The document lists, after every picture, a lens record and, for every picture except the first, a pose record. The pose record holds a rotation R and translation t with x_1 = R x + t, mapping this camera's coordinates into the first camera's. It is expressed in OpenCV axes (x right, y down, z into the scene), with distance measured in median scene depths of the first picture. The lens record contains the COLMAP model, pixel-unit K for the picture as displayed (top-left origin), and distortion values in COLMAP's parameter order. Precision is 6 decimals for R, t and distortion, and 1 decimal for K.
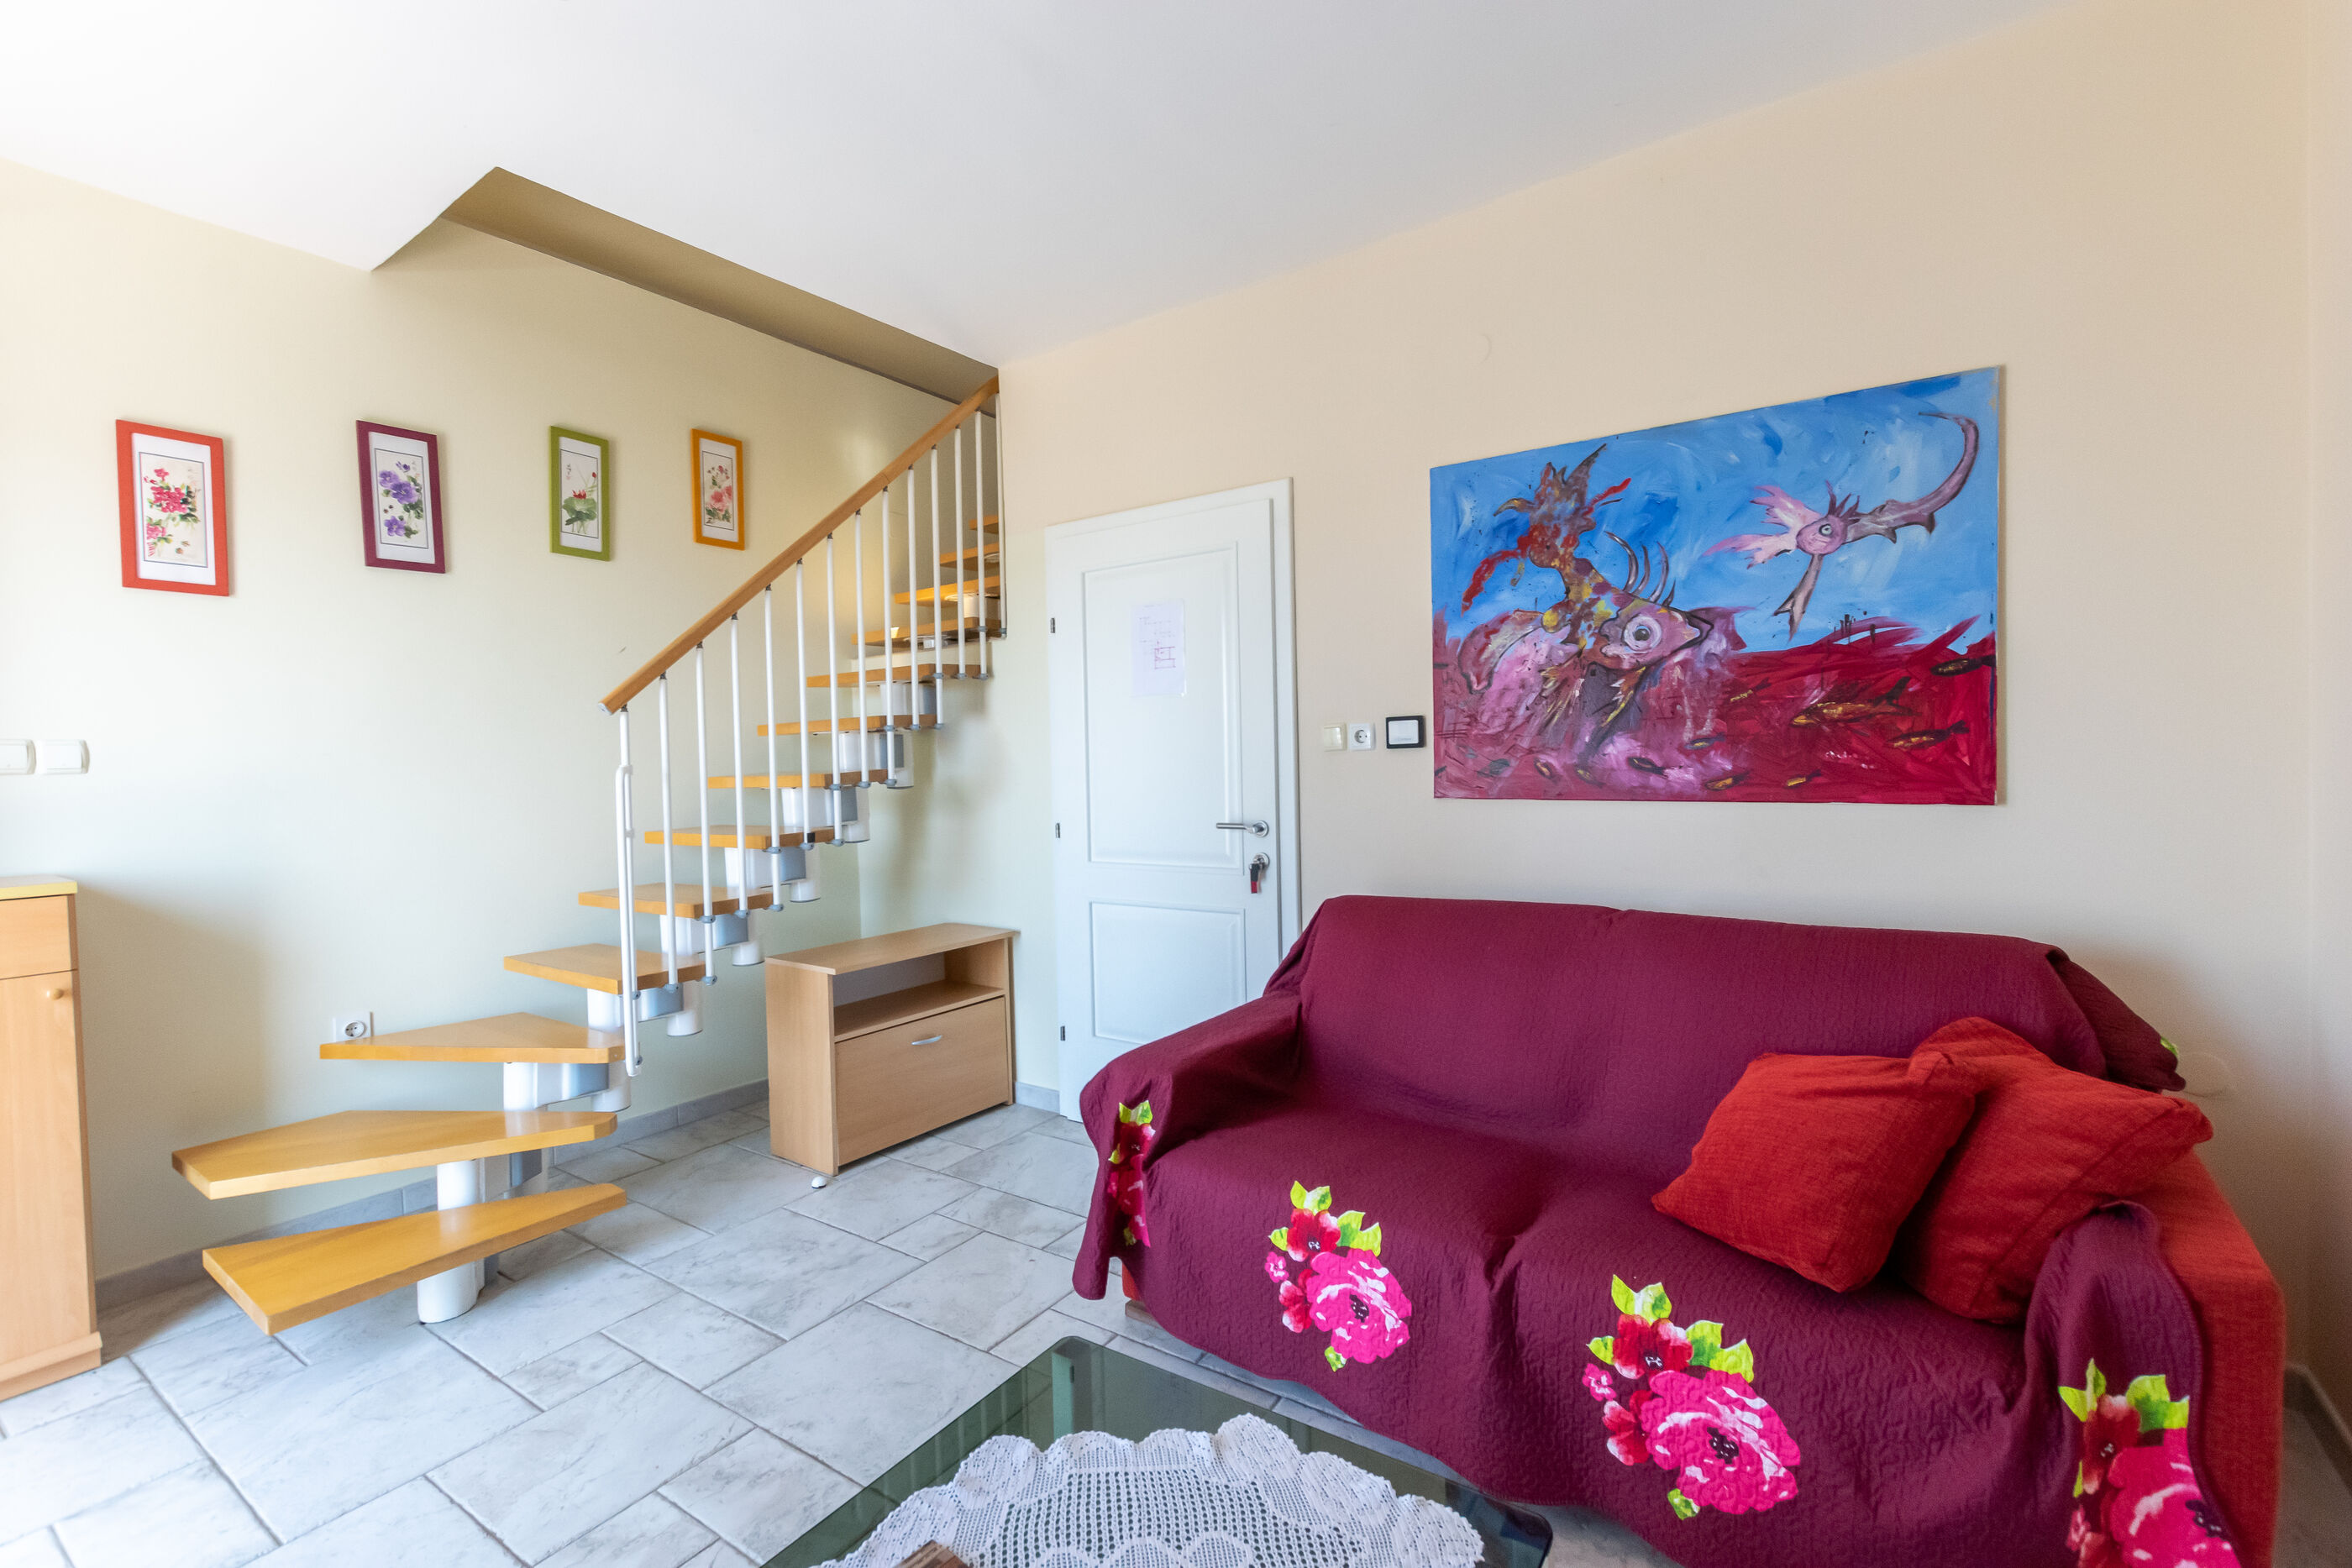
lens RADIAL K [[1092.3, 0, 1391.1], [0, 1092.3, 782.4], [0, 0, 1]] dist [0.023487, -0.020285]
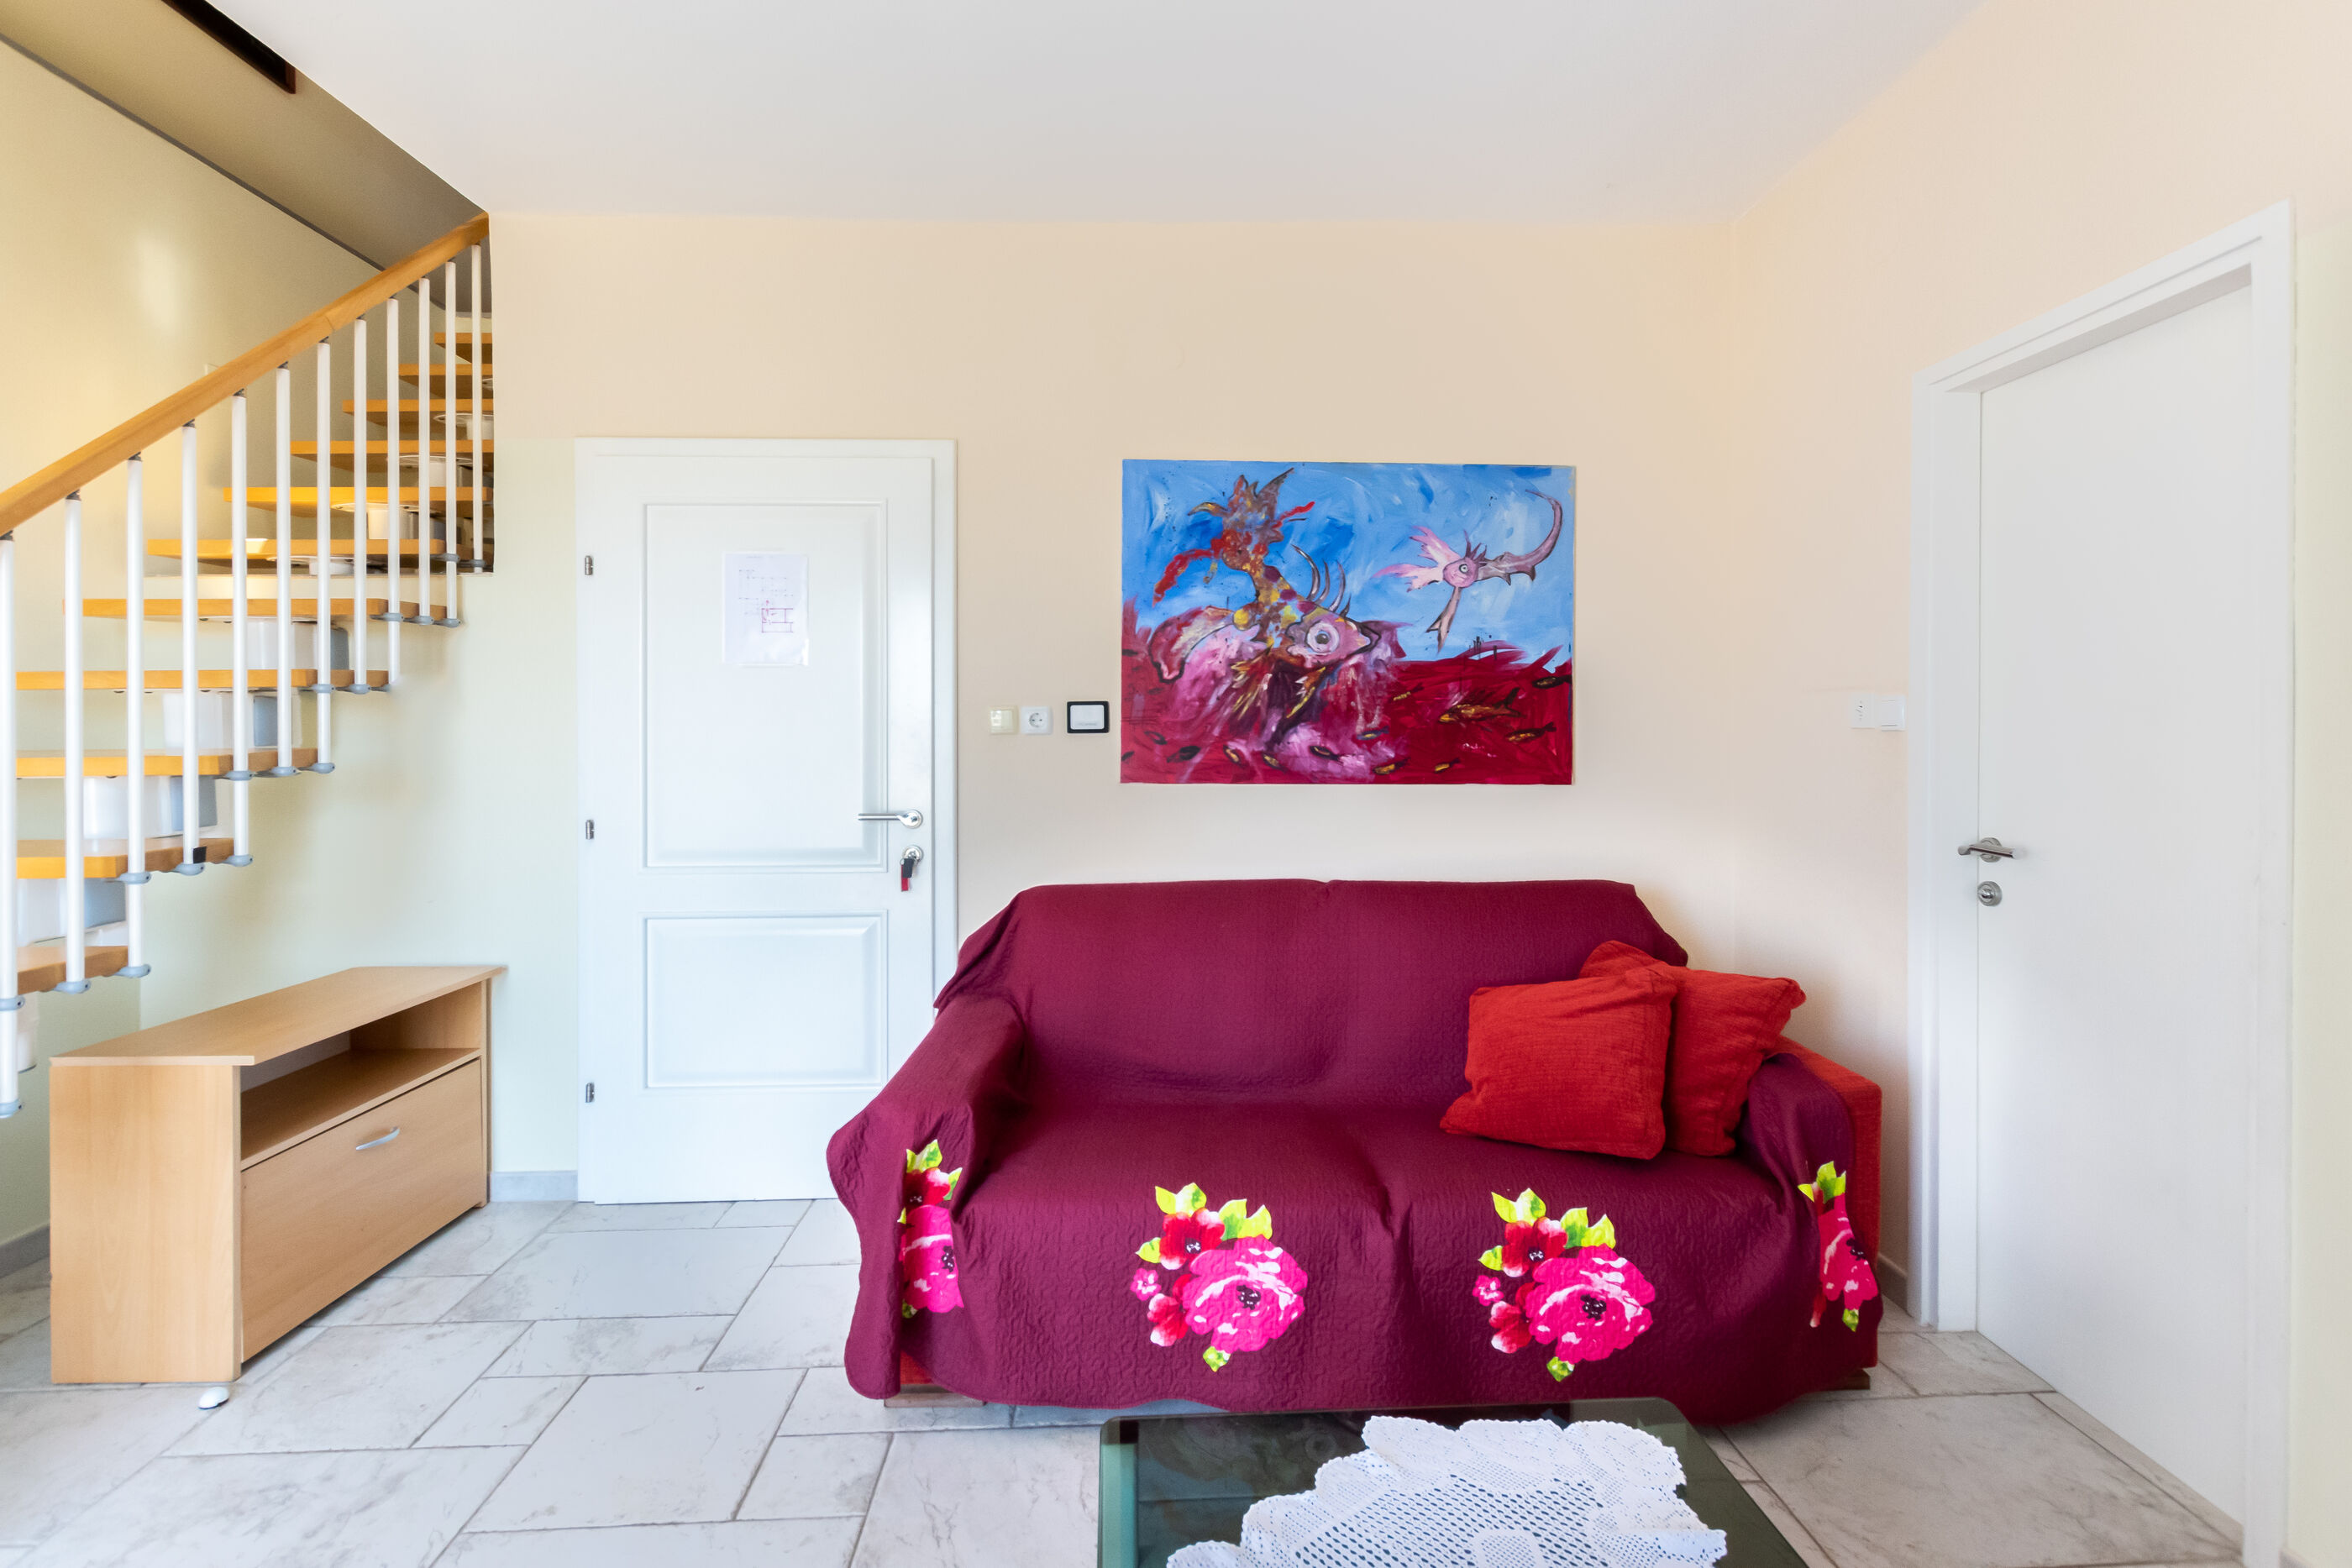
lens RADIAL K [[1022.7, 0, 1175.8], [0, 1022.7, 737.7], [0, 0, 1]] dist [0.004788, 0.000177]
pose [[0.809942, 0.016548, 0.586277, -0.526451], [-0.000862, 0.999634, -0.027025, -0.002501], [-0.586510, 0.021383, 0.809660, 0.227285]]
